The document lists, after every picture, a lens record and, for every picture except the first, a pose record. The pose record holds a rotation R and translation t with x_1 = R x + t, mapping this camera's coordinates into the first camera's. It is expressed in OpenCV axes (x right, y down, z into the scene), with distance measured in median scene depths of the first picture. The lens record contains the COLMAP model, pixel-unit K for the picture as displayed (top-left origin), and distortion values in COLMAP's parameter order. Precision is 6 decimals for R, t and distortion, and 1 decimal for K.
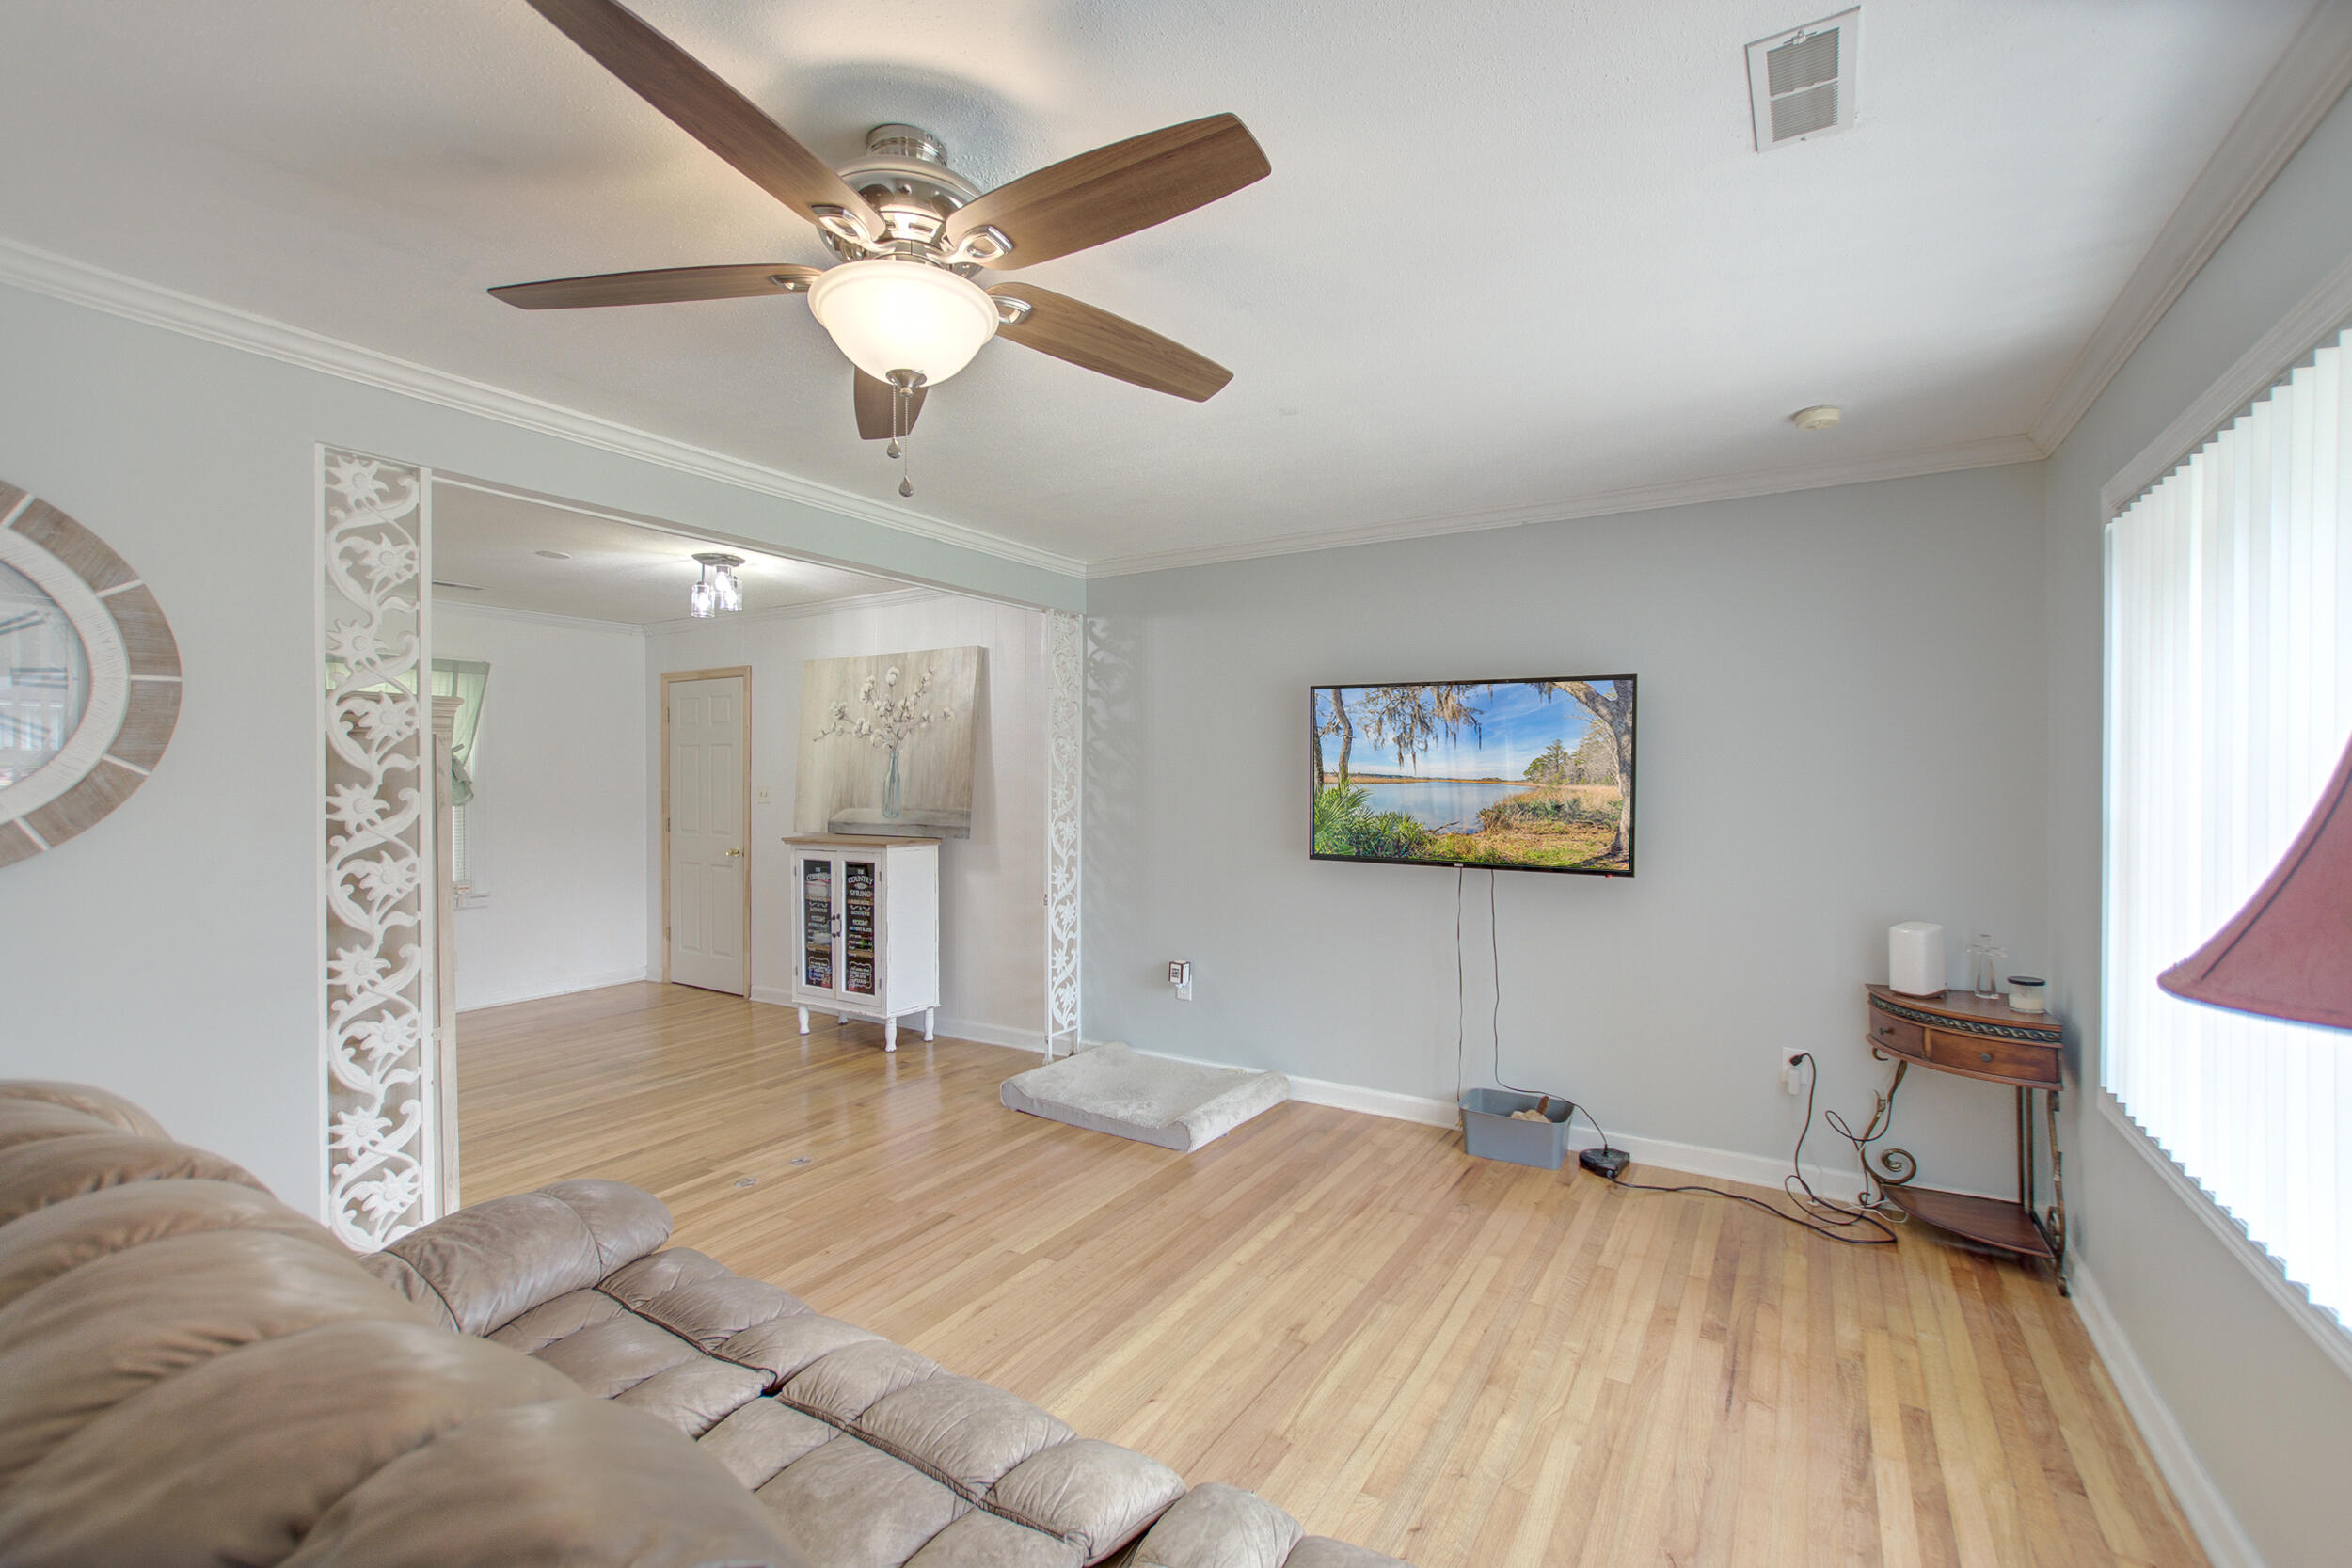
lens RADIAL K [[1017.7, 0, 1173.5], [0, 1017.7, 805.7], [0, 0, 1]] dist [-0.003363, 0.001376]
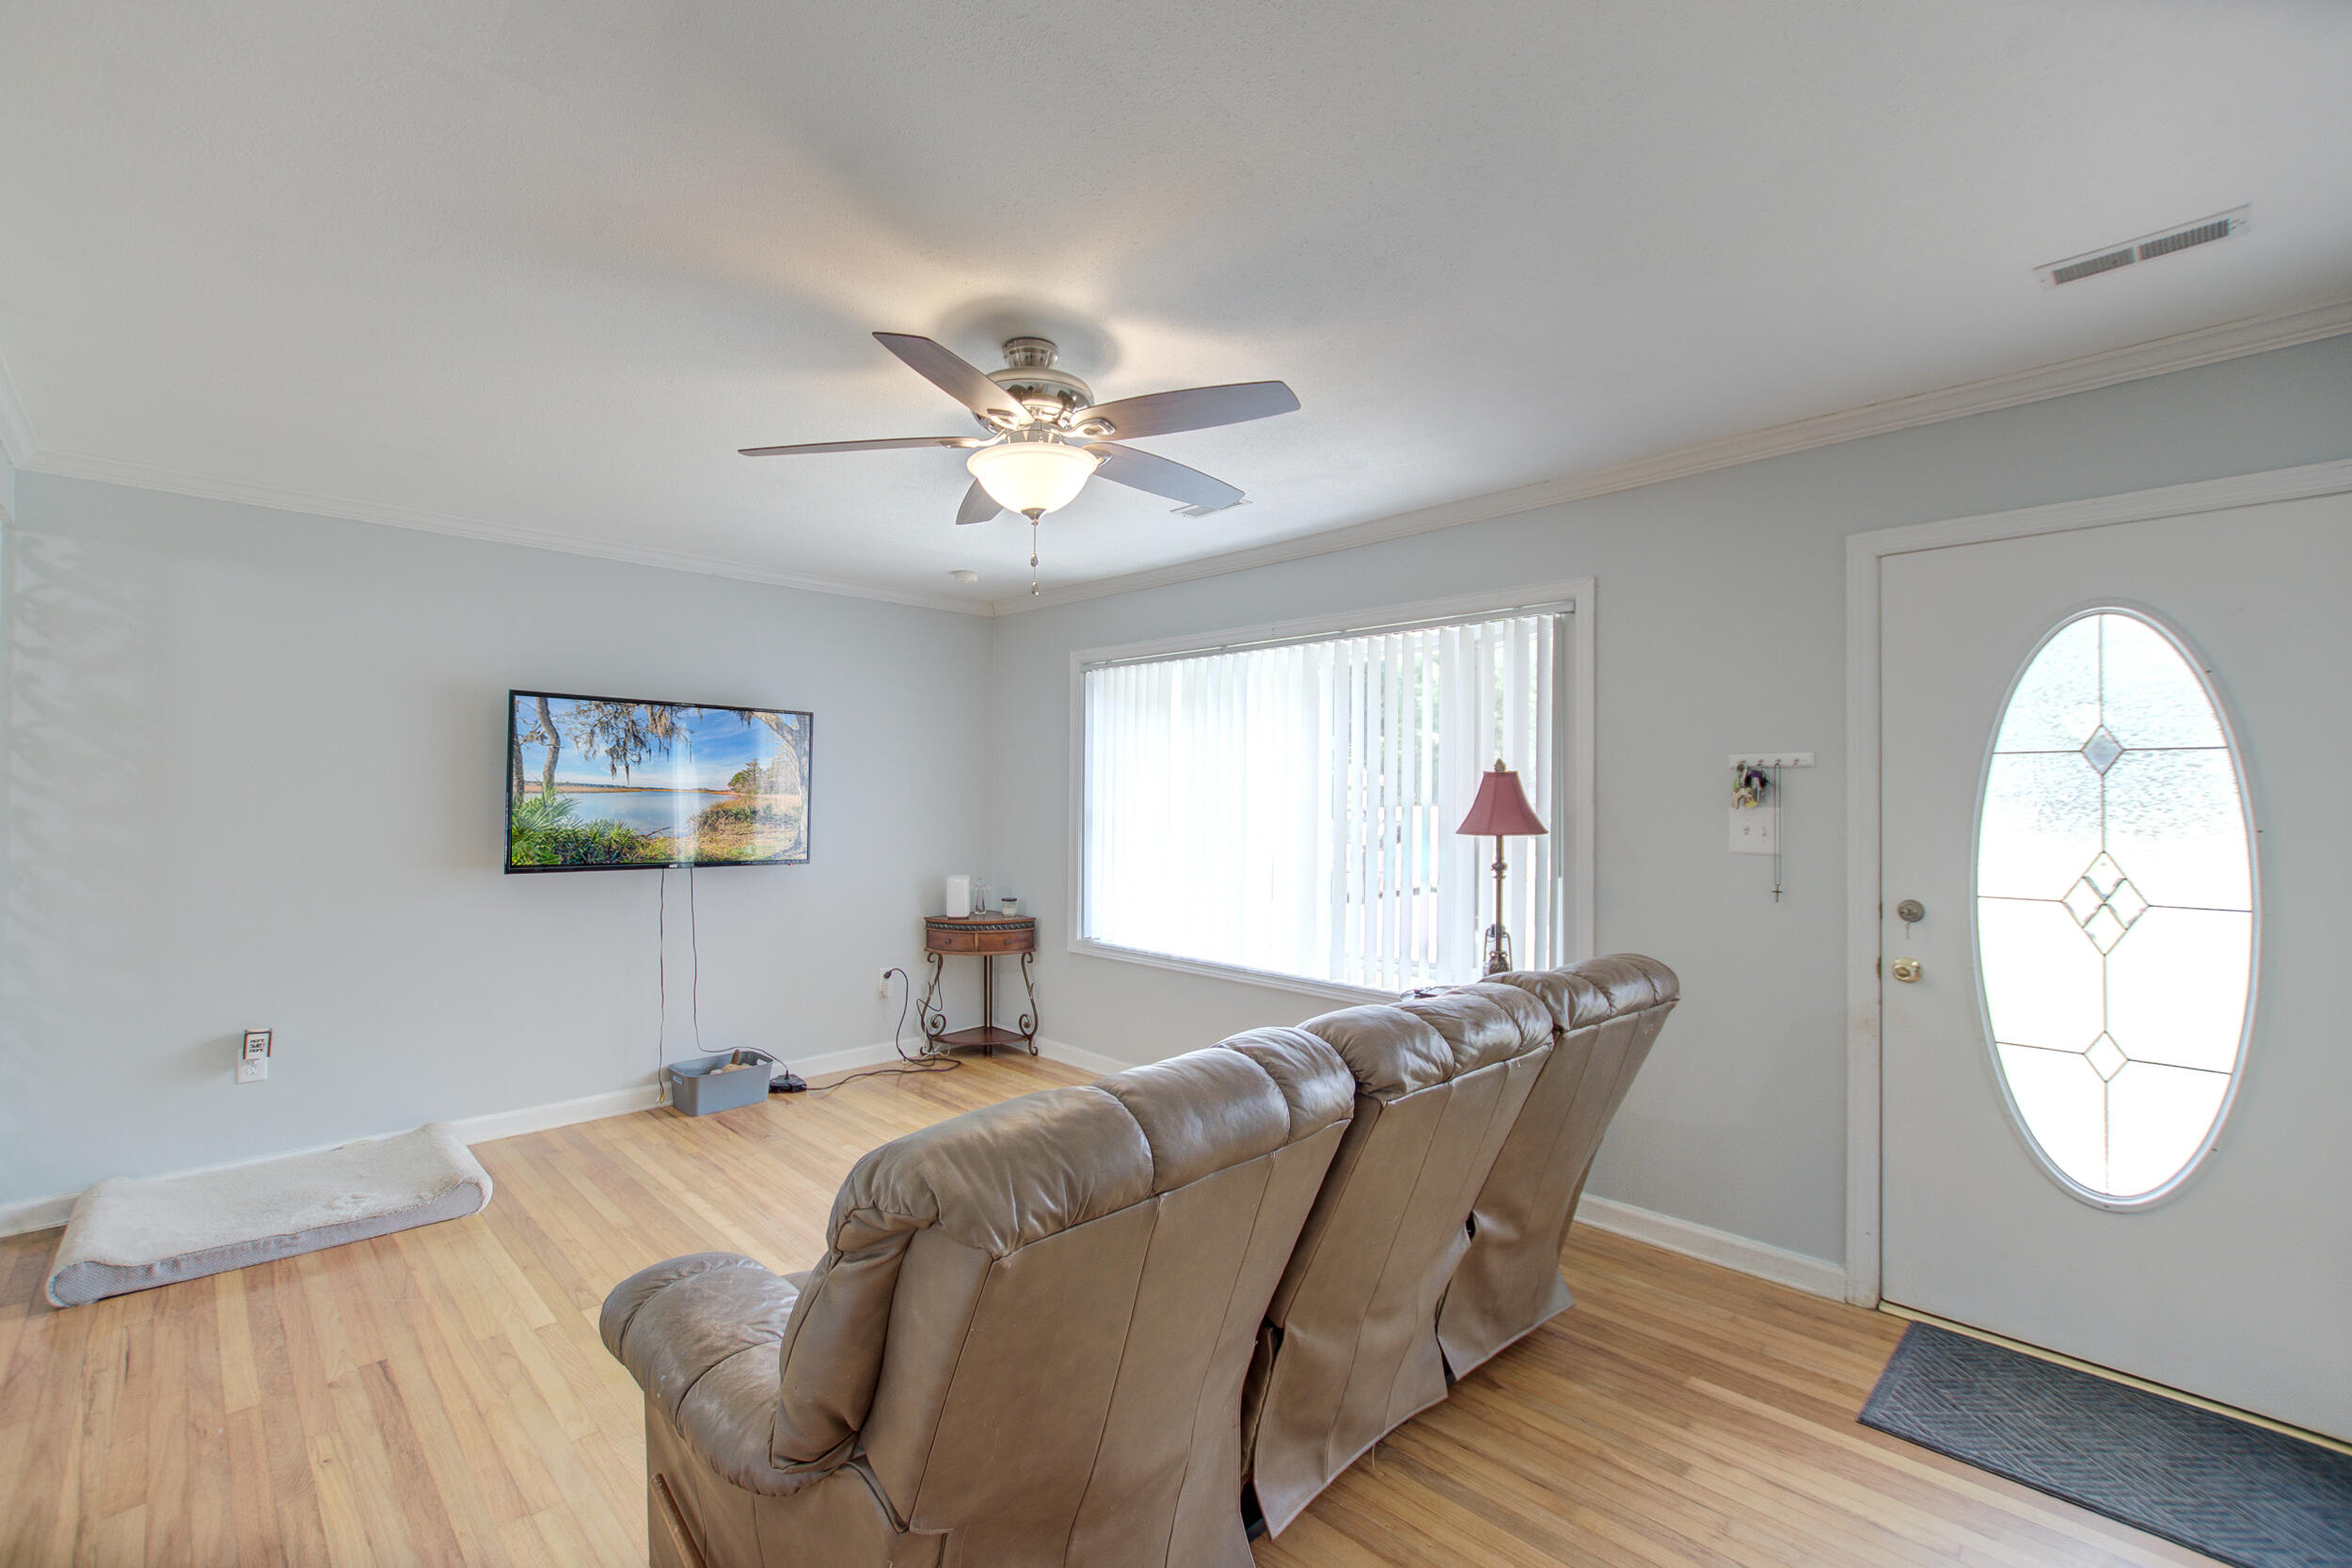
lens RADIAL K [[1017.7, 0, 1172.5], [0, 1017.7, 778.6], [0, 0, 1]] dist [-0.003363, 0.001376]
pose [[0.231958, 0.012814, 0.972641, -0.674621], [0.021015, 0.999614, -0.018182, -0.005552], [-0.972499, 0.024658, 0.231599, 0.193102]]
